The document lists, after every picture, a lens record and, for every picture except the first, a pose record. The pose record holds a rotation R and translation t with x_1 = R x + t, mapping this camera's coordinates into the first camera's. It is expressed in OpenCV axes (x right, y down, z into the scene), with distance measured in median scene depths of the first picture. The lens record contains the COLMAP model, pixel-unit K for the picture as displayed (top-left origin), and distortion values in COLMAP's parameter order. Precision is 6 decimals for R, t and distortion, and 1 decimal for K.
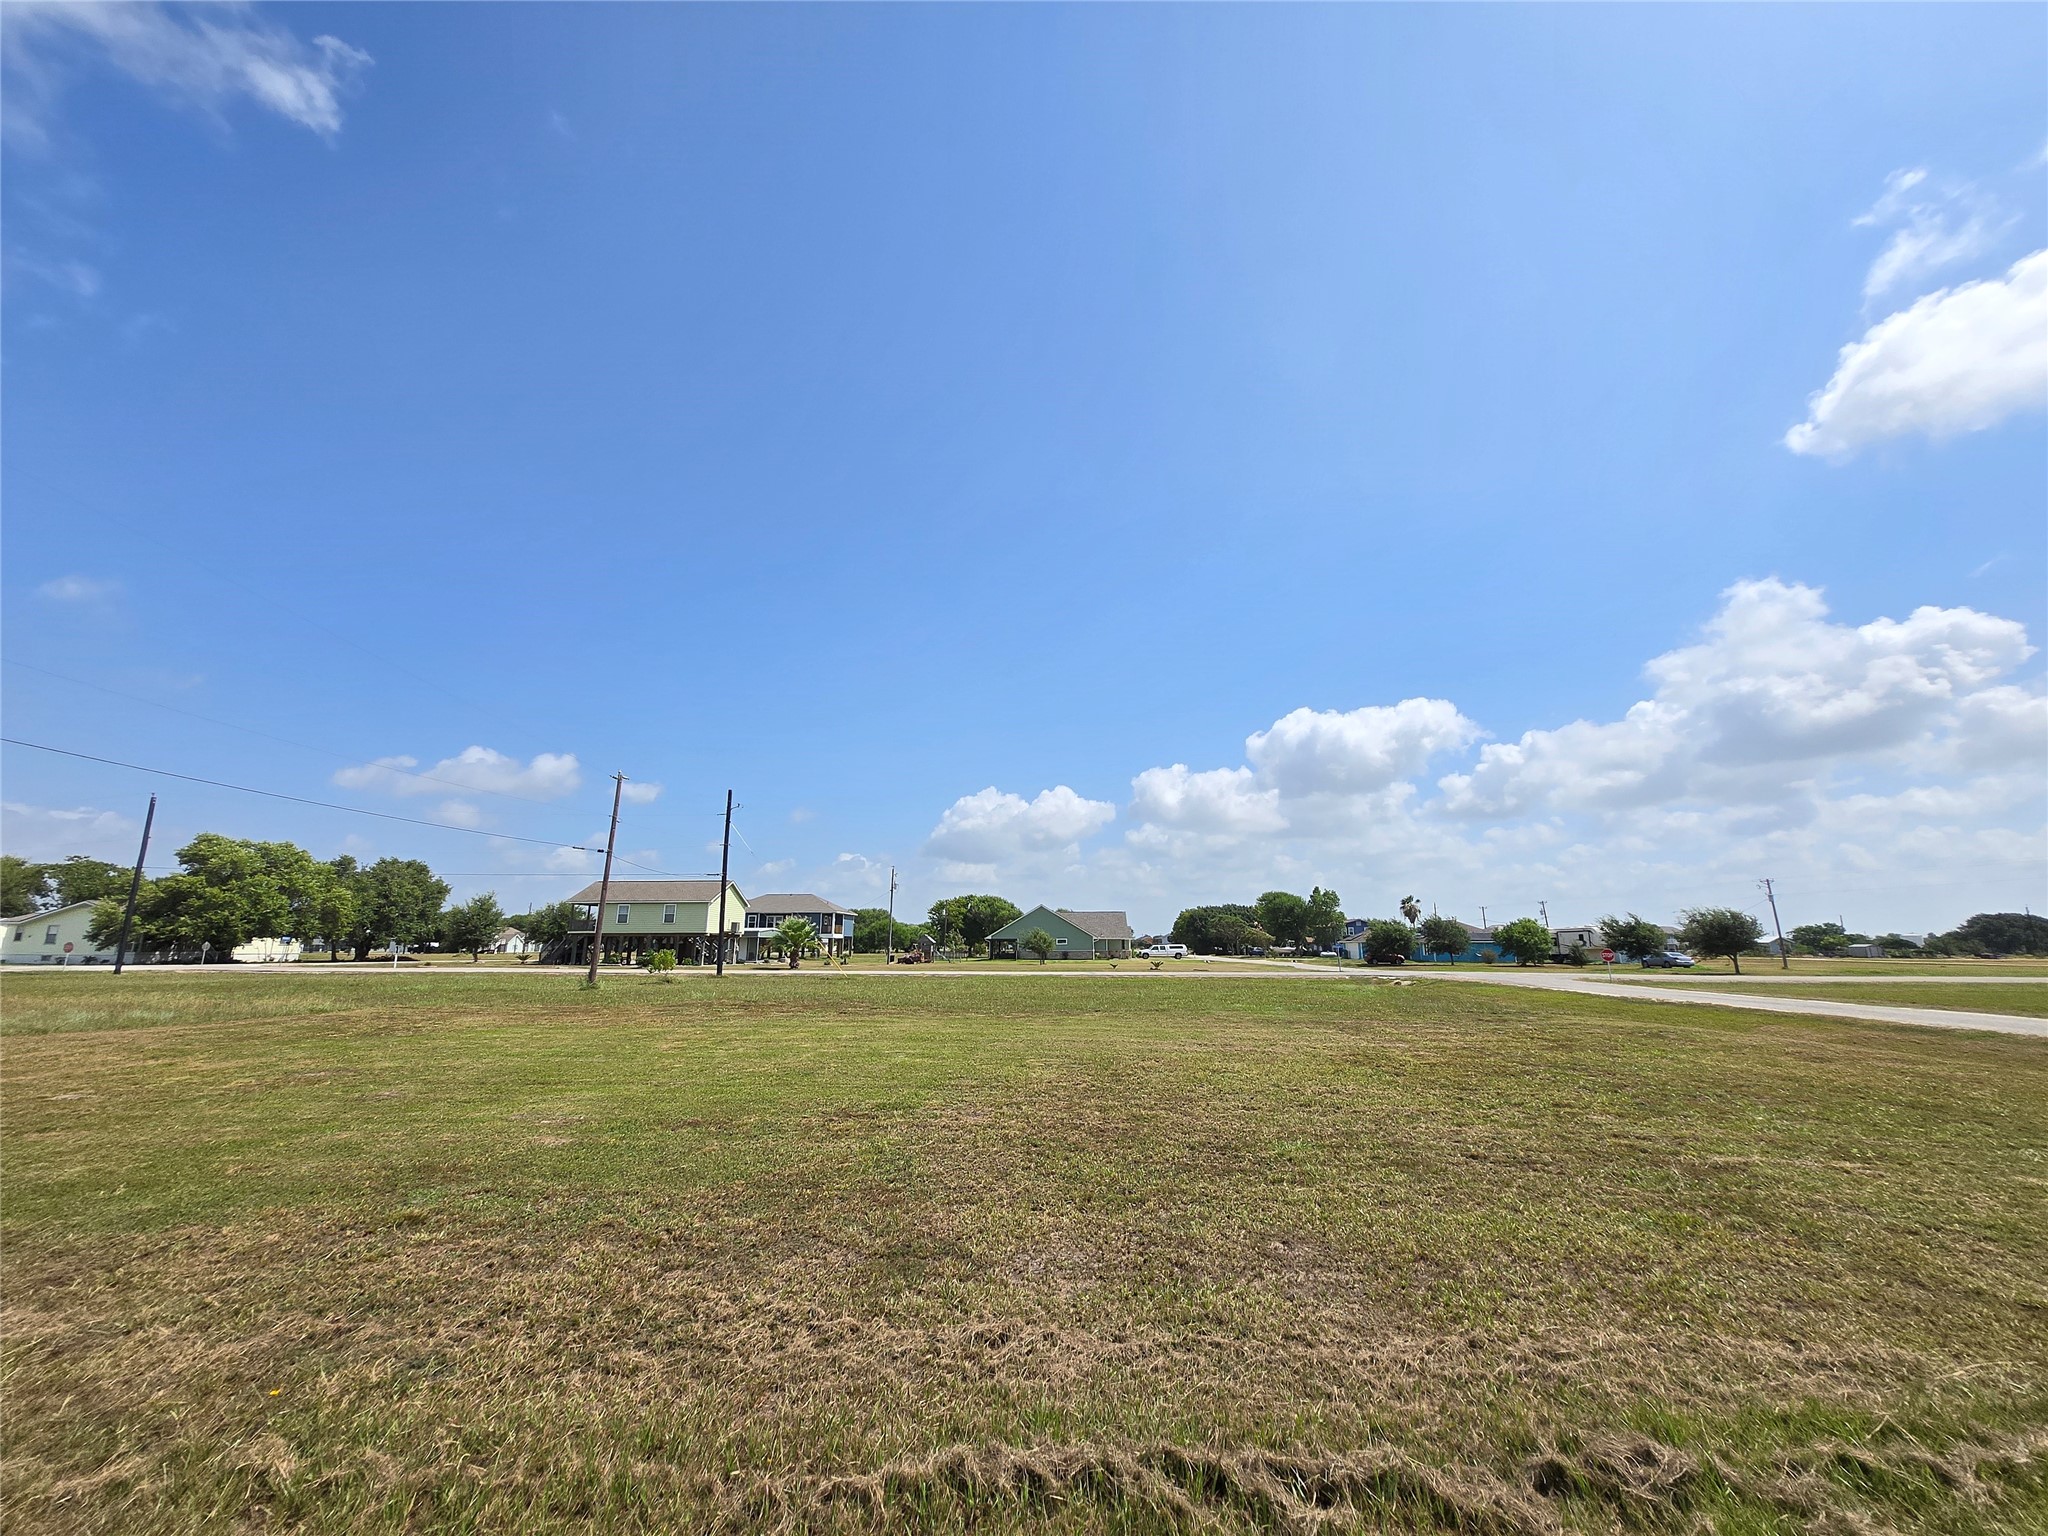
lens RADIAL K [[830.5, 0, 1021.5], [0, 830.5, 784.1], [0, 0, 1]] dist [-0.008726, 0.003437]
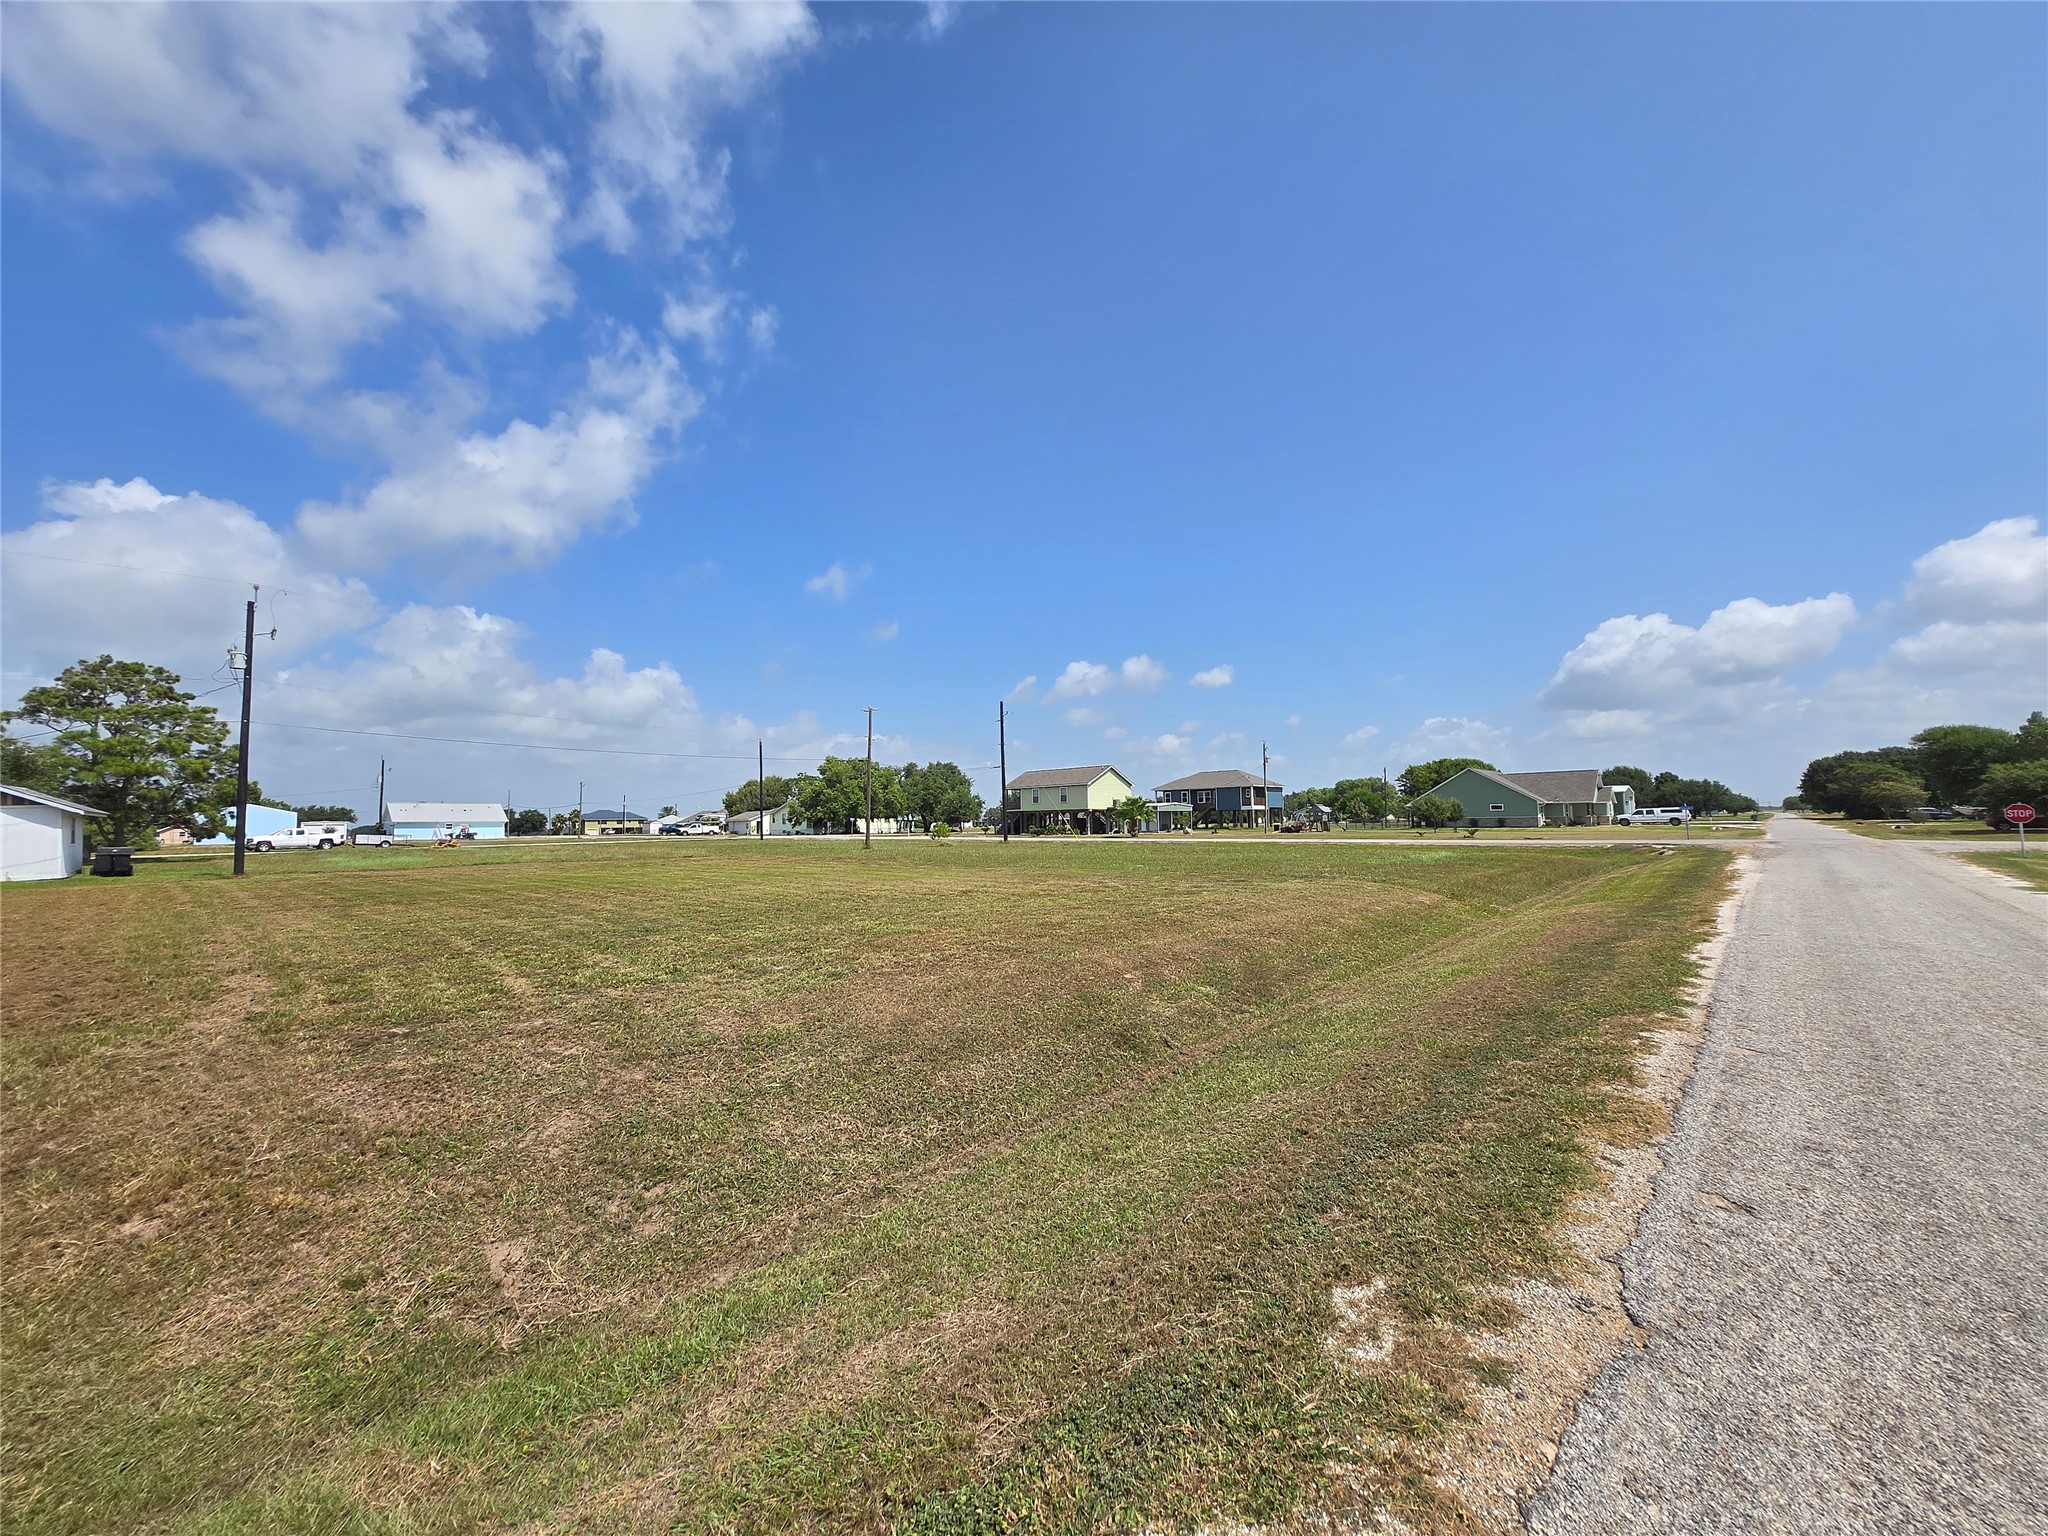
lens RADIAL K [[830.5, 0, 1038.2], [0, 830.5, 795.2], [0, 0, 1]] dist [-0.008726, 0.003437]
pose [[0.753802, -0.031791, -0.656332, 0.171849], [0.141897, 0.983138, 0.115350, 0.001530], [0.641598, -0.180083, 0.745602, 0.008550]]
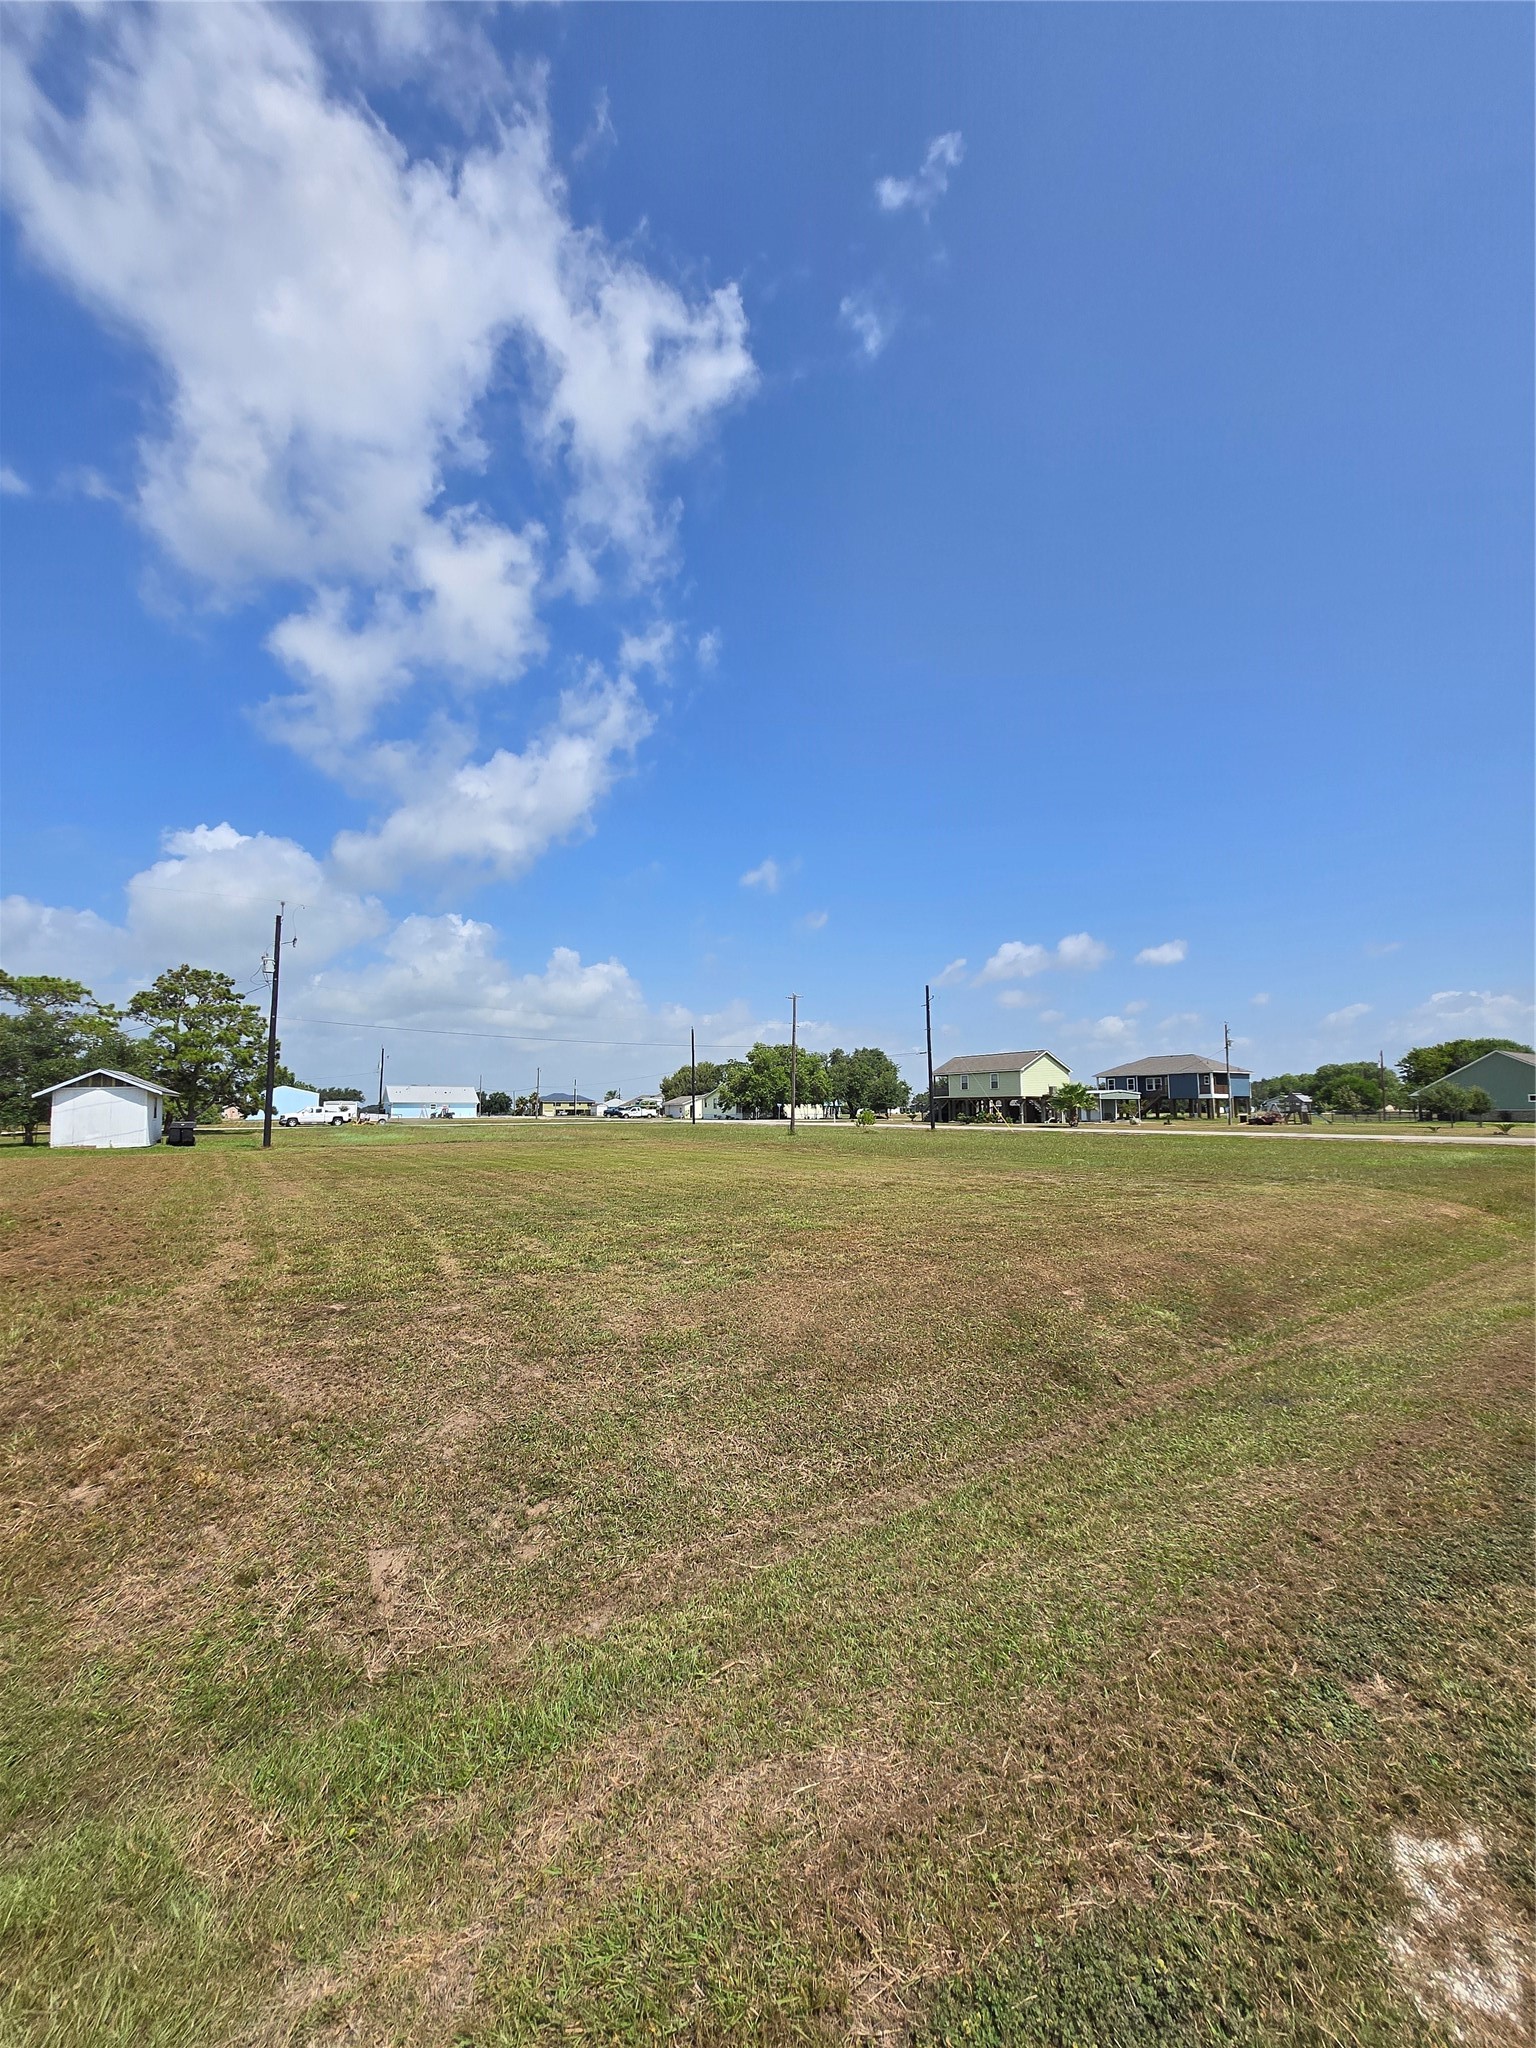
lens RADIAL K [[818.9, 0, 768.5], [0, 818.9, 1030.4], [0, 0, 1]] dist [-0.000363, 0.000506]
pose [[0.575440, -0.078355, -0.814082, 0.164974], [0.161837, 0.986626, 0.019434, 0.002306], [0.801672, -0.142931, 0.580425, 0.019455]]
